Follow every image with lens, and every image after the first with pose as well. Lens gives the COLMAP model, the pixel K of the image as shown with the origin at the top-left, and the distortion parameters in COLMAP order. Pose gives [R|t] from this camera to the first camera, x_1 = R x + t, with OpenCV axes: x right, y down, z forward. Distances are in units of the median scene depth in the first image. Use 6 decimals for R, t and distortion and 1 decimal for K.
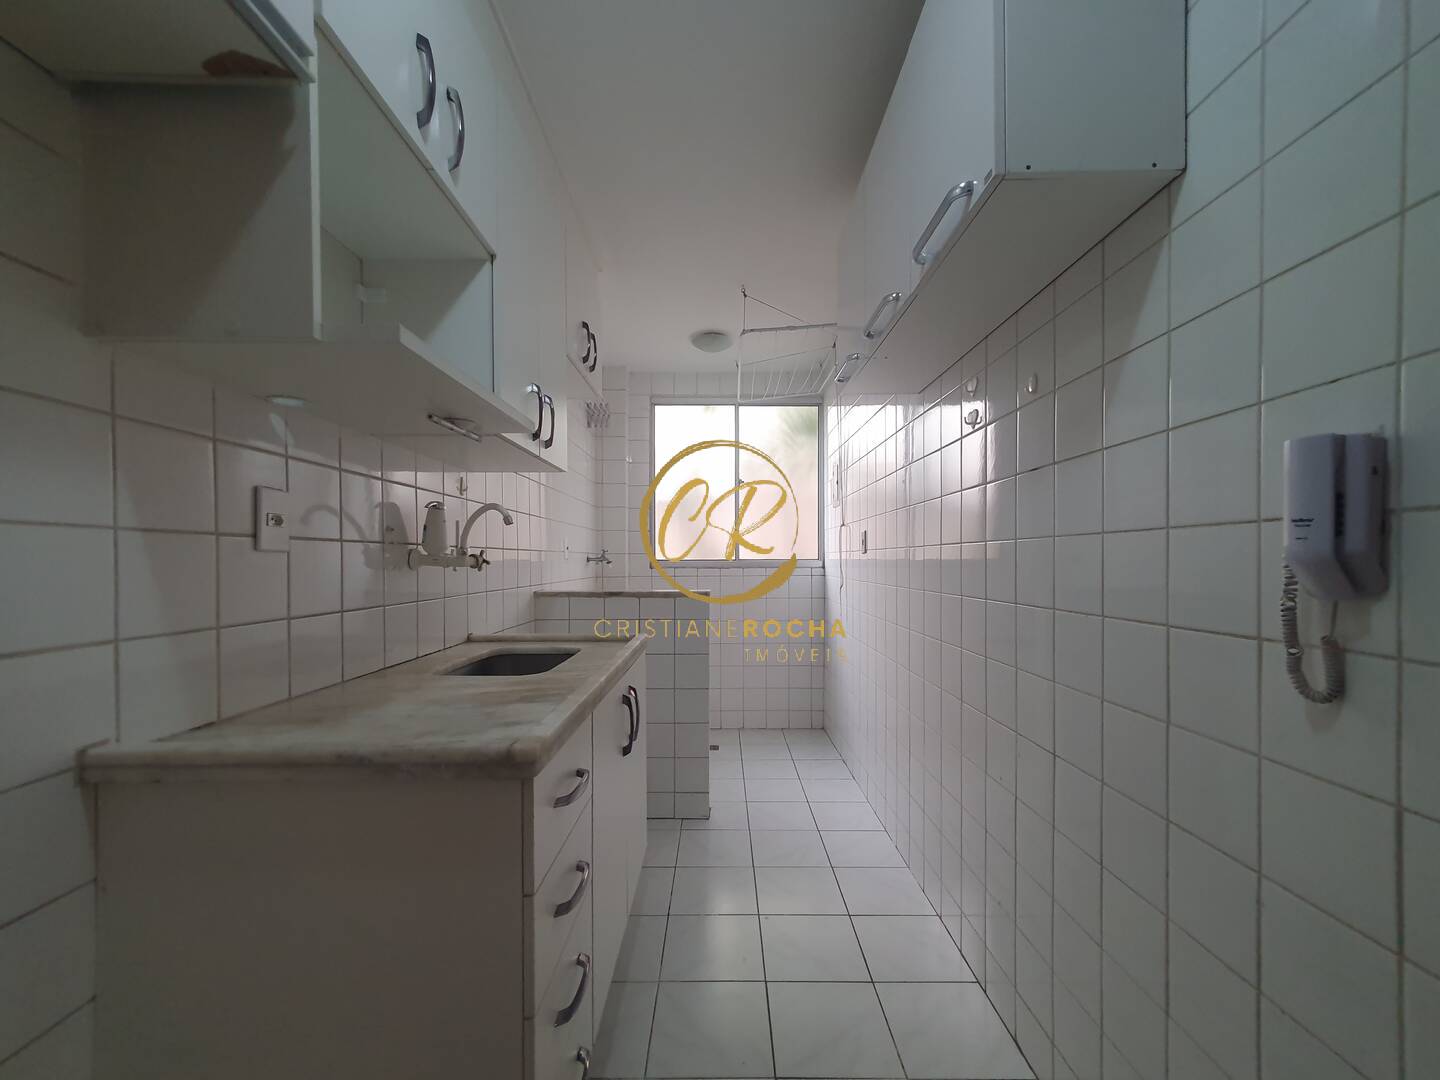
lens RADIAL K [[574.6, 0, 721.7], [0, 574.6, 547.6], [0, 0, 1]] dist [0.002419, 0.000245]
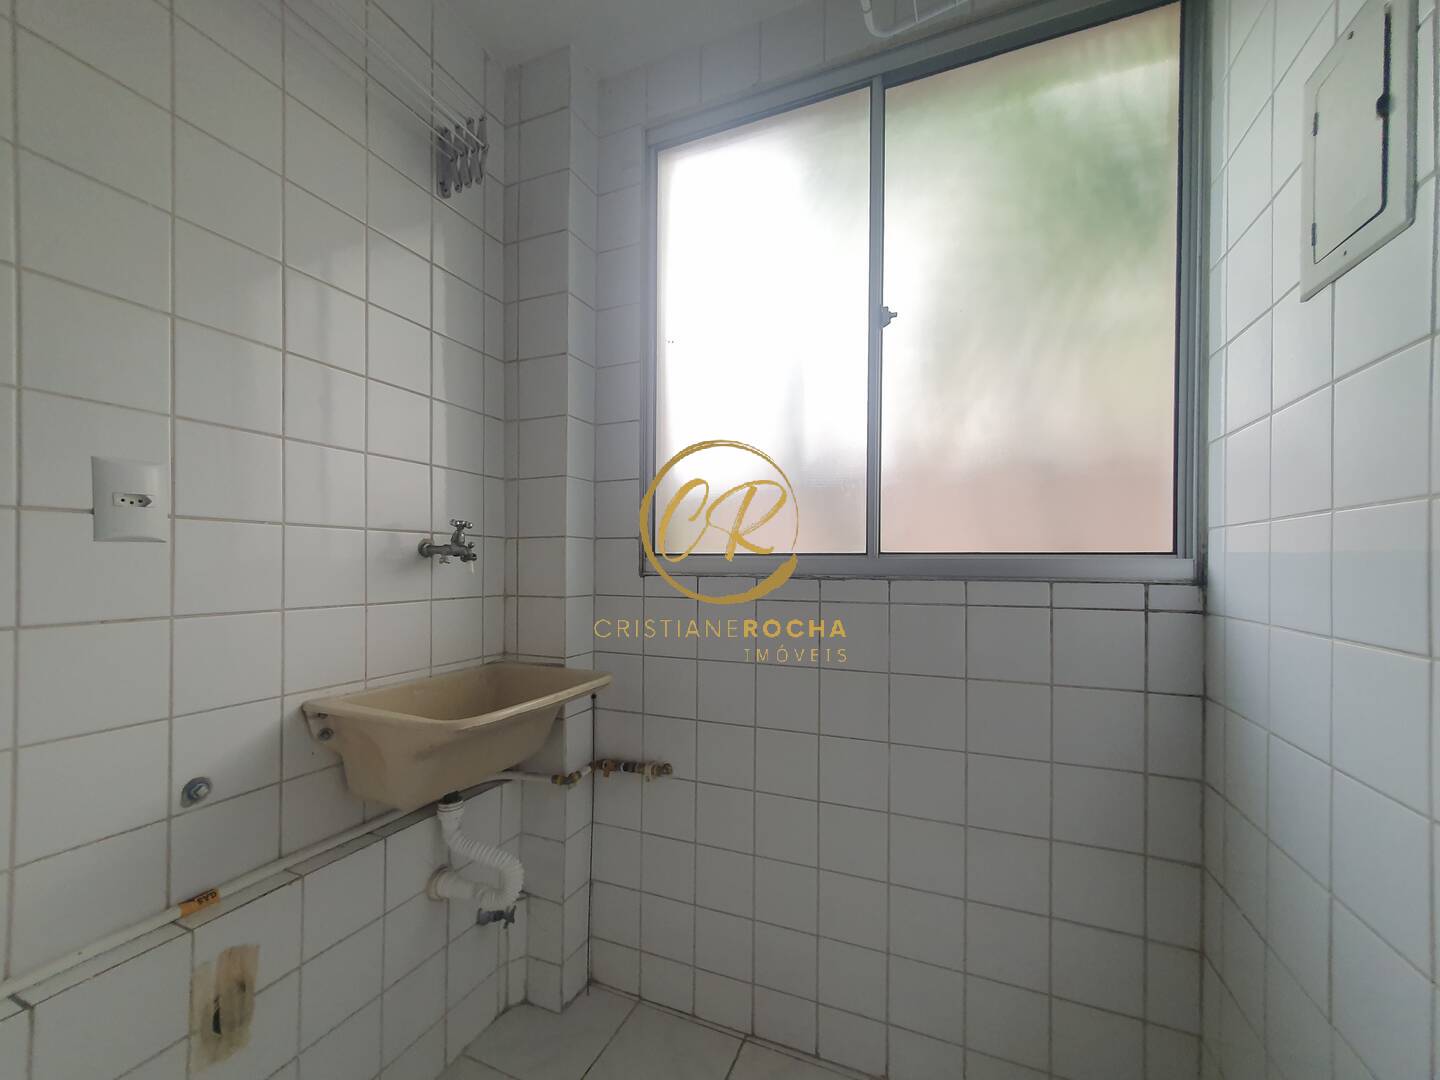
lens RADIAL K [[574.6, 0, 722.2], [0, 574.6, 548.6], [0, 0, 1]] dist [0.002419, 0.000245]
pose [[0.919961, -0.000046, -0.392010, 0.076079], [0.000479, 0.999999, 0.001008, 0.017916], [0.392010, -0.001115, 0.919960, 0.670318]]
